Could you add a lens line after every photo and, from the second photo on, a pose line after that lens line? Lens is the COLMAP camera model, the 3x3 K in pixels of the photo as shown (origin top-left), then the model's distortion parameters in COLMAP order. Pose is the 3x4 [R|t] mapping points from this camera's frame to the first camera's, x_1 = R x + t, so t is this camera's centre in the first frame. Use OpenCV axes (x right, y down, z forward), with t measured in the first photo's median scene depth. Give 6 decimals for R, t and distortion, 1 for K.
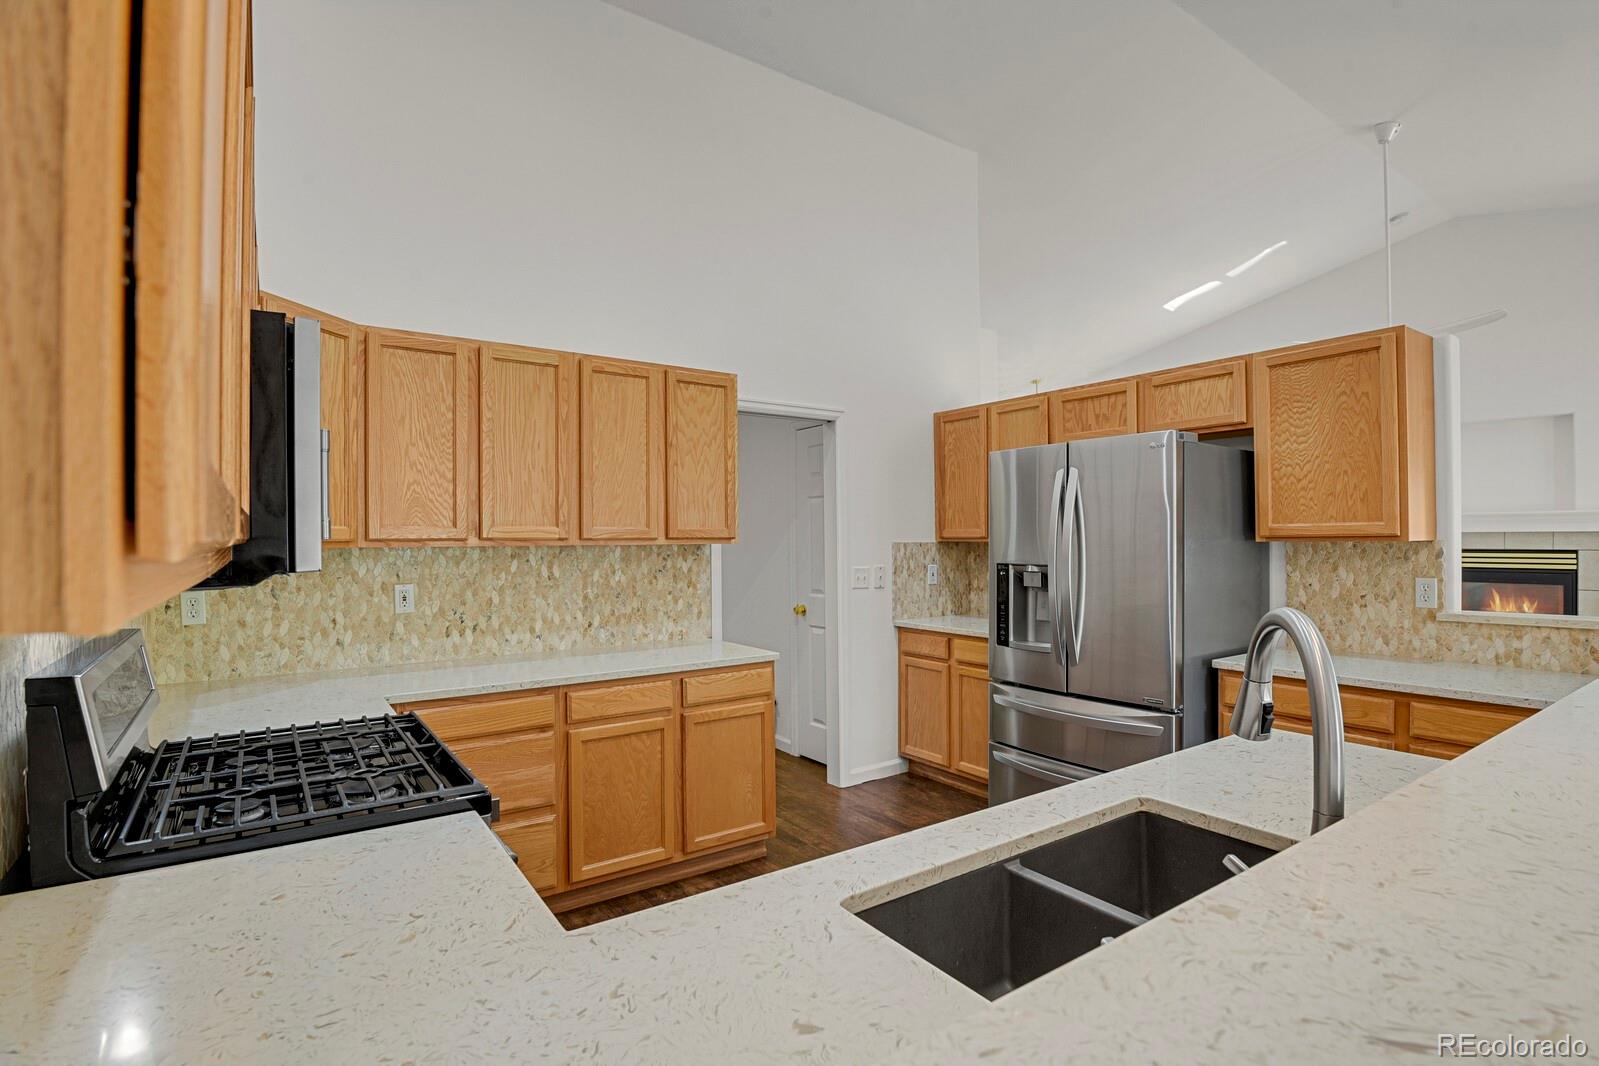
lens RADIAL K [[778.7, 0, 802.3], [0, 778.7, 537.8], [0, 0, 1]] dist [-0.027475, -0.000893]
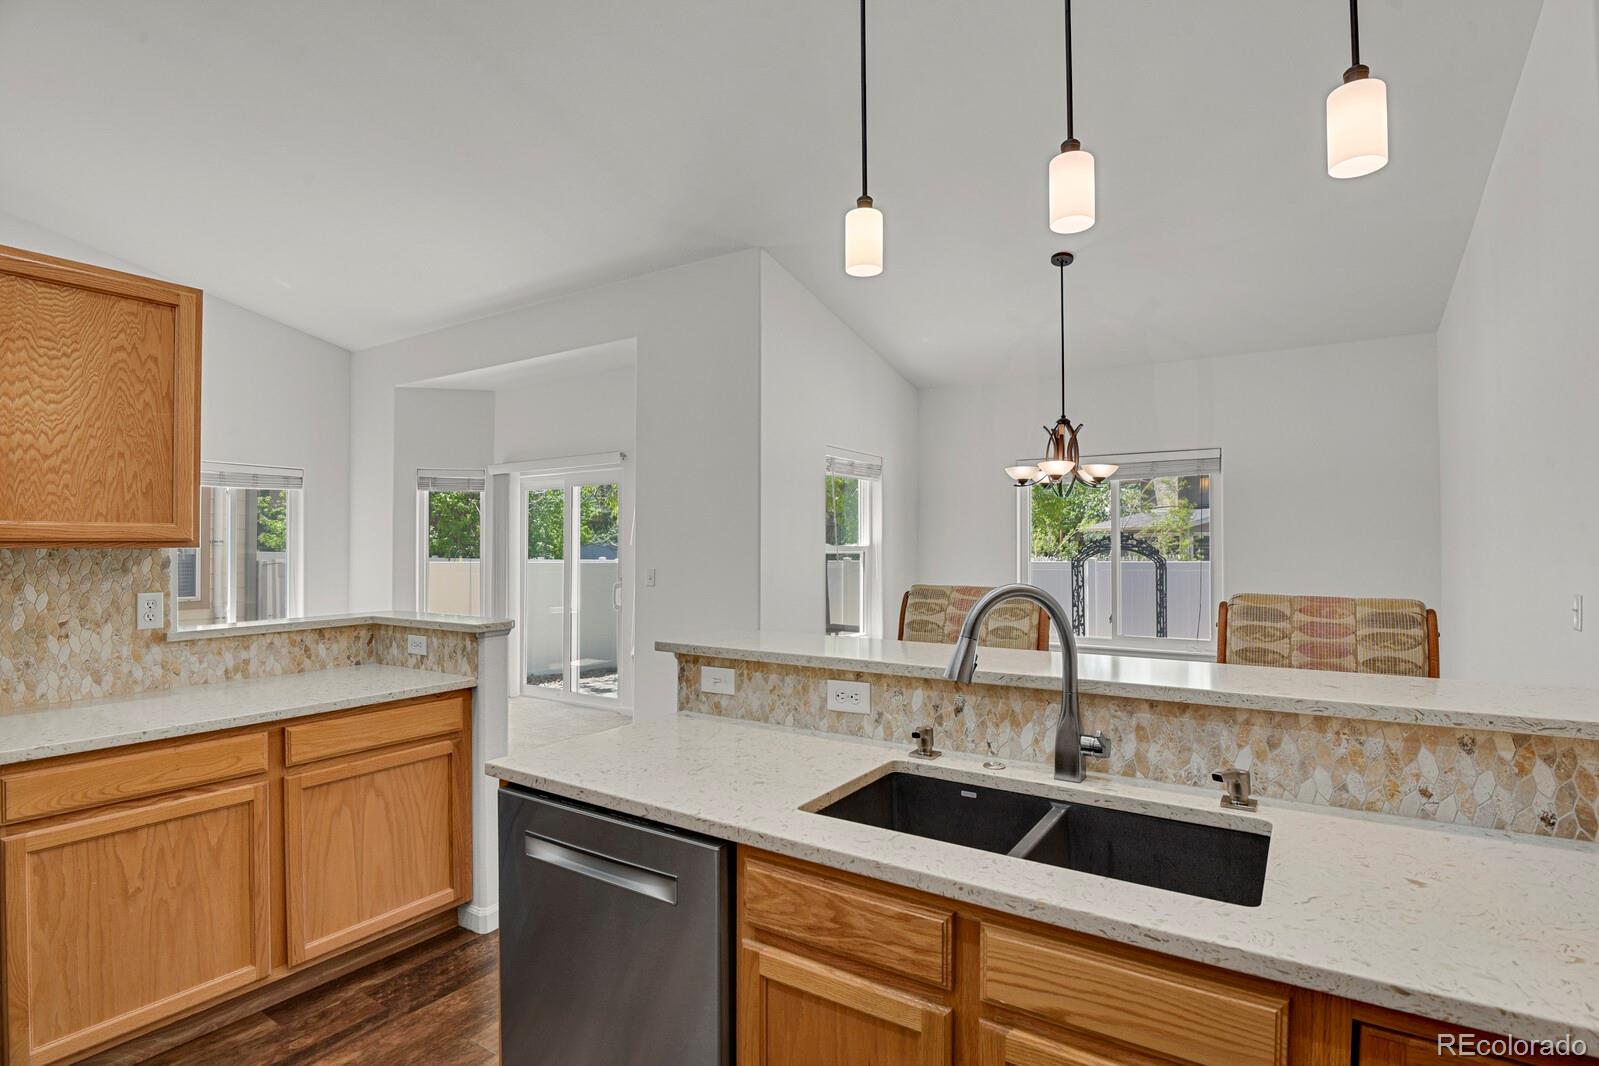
lens RADIAL K [[778.7, 0, 802.3], [0, 778.7, 537.8], [0, 0, 1]] dist [-0.027475, -0.000893]
pose [[-0.384955, 0.016407, 0.922789, -0.196246], [0.001384, 0.999851, -0.017200, 0.007257], [-0.922934, -0.005344, -0.384921, 0.592479]]
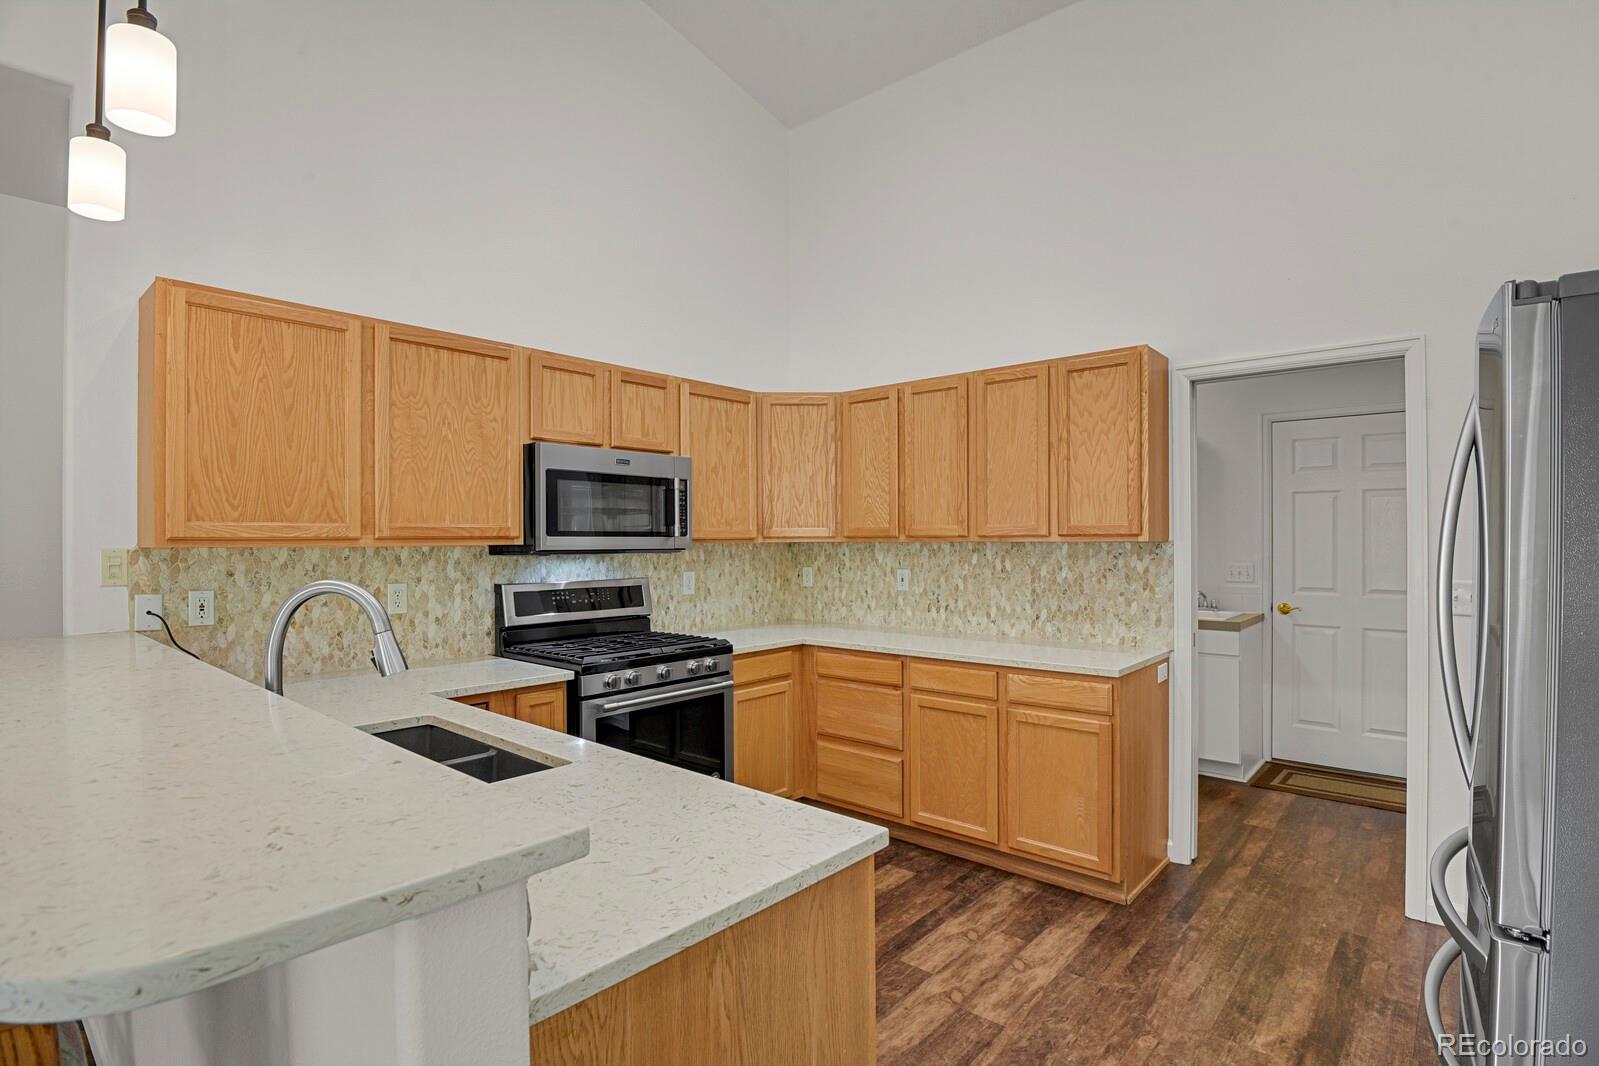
lens RADIAL K [[778.7, 0, 802.3], [0, 778.7, 537.8], [0, 0, 1]] dist [-0.027475, -0.000893]
pose [[0.241190, 0.001839, -0.970476, 0.706614], [0.001330, 0.999997, 0.002225, 0.001354], [0.970477, -0.001827, 0.241187, 0.457431]]
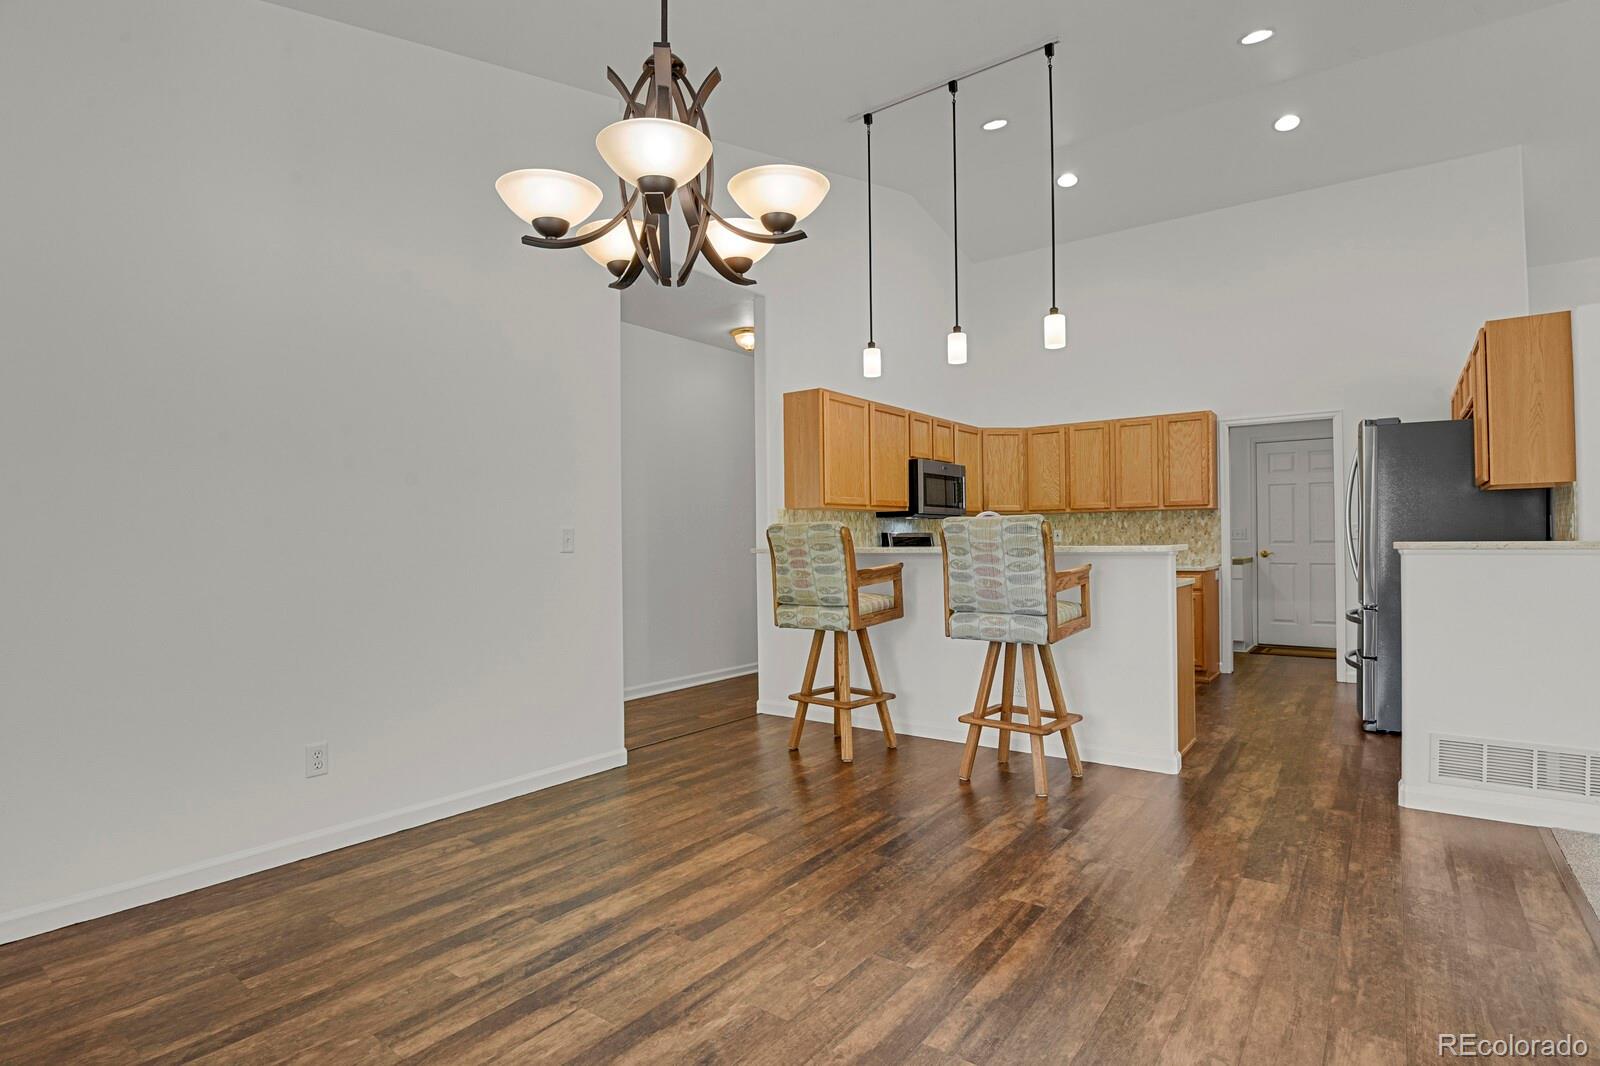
lens RADIAL K [[792.9, 0, 800.5], [0, 792.9, 538.8], [0, 0, 1]] dist [-0.026051, -0.000574]
pose [[0.312645, -0.000528, -0.949870, 1.400459], [0.009531, 0.999951, 0.002581, 0.068508], [0.949822, -0.009860, 0.312635, -0.455277]]
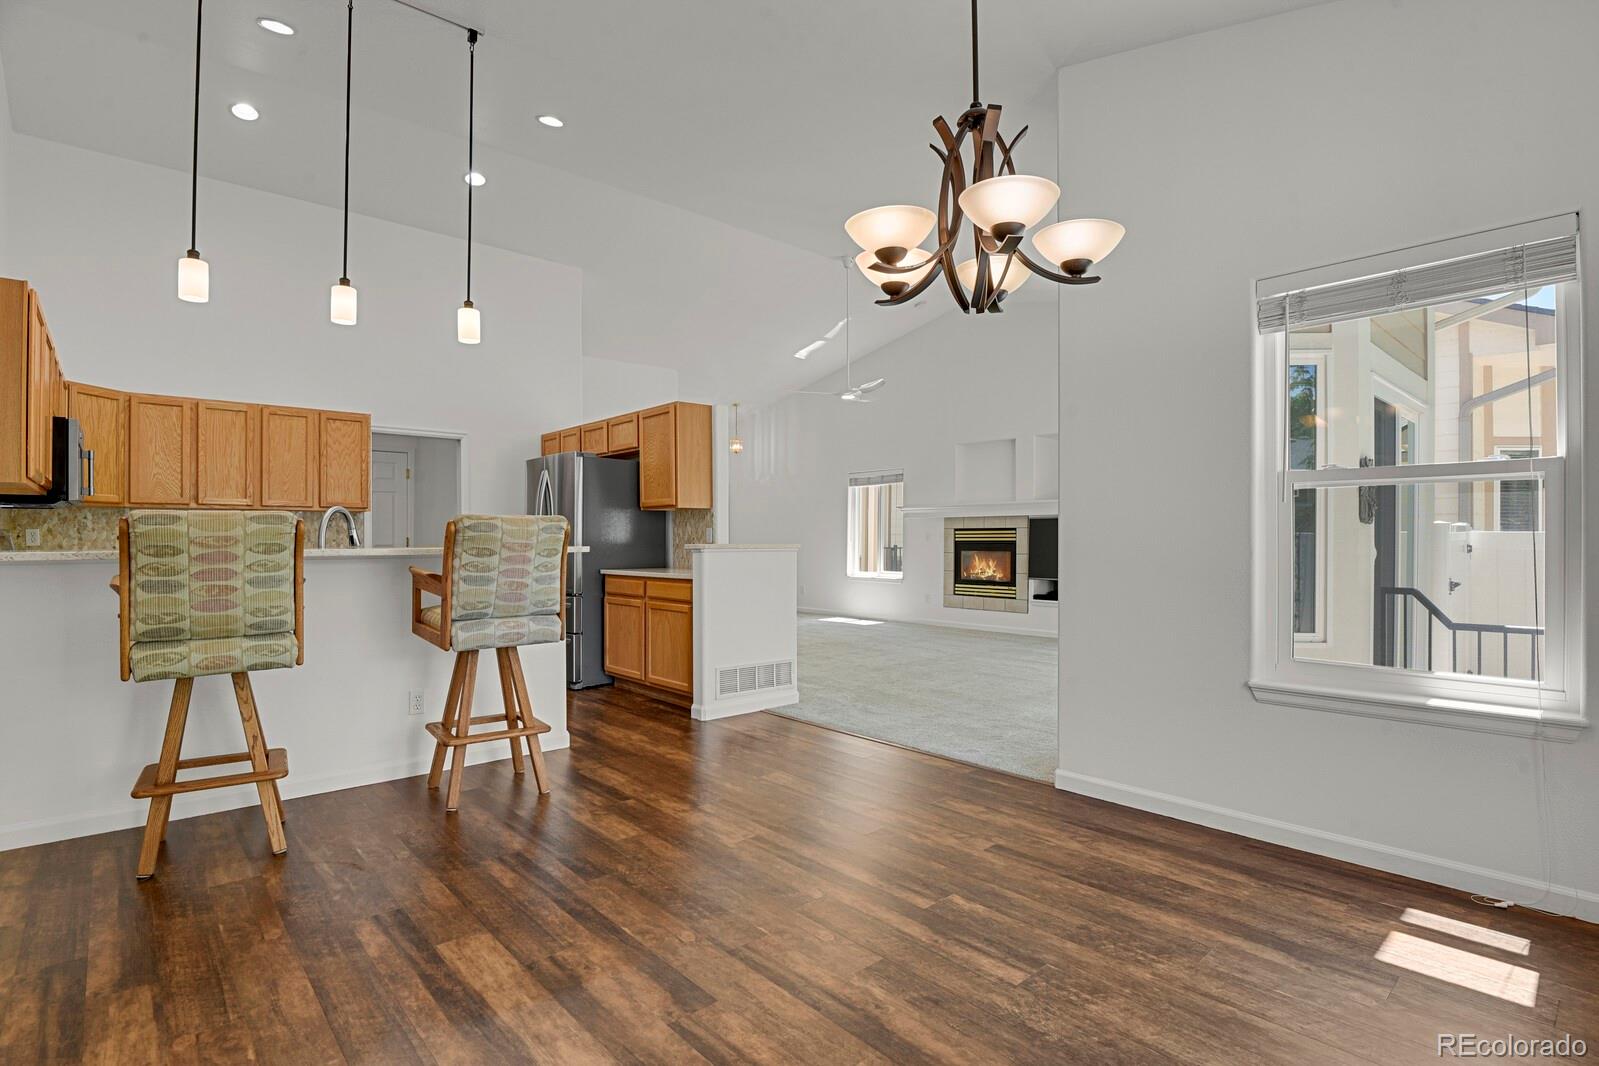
lens RADIAL K [[782.4, 0, 805.1], [0, 782.4, 539.4], [0, 0, 1]] dist [-0.029677, -0.001163]
pose [[0.992387, 0.003666, 0.123108, 0.723258], [-0.003620, 0.999993, -0.000602, 0.073568], [-0.123109, 0.000152, 0.992393, -0.910817]]
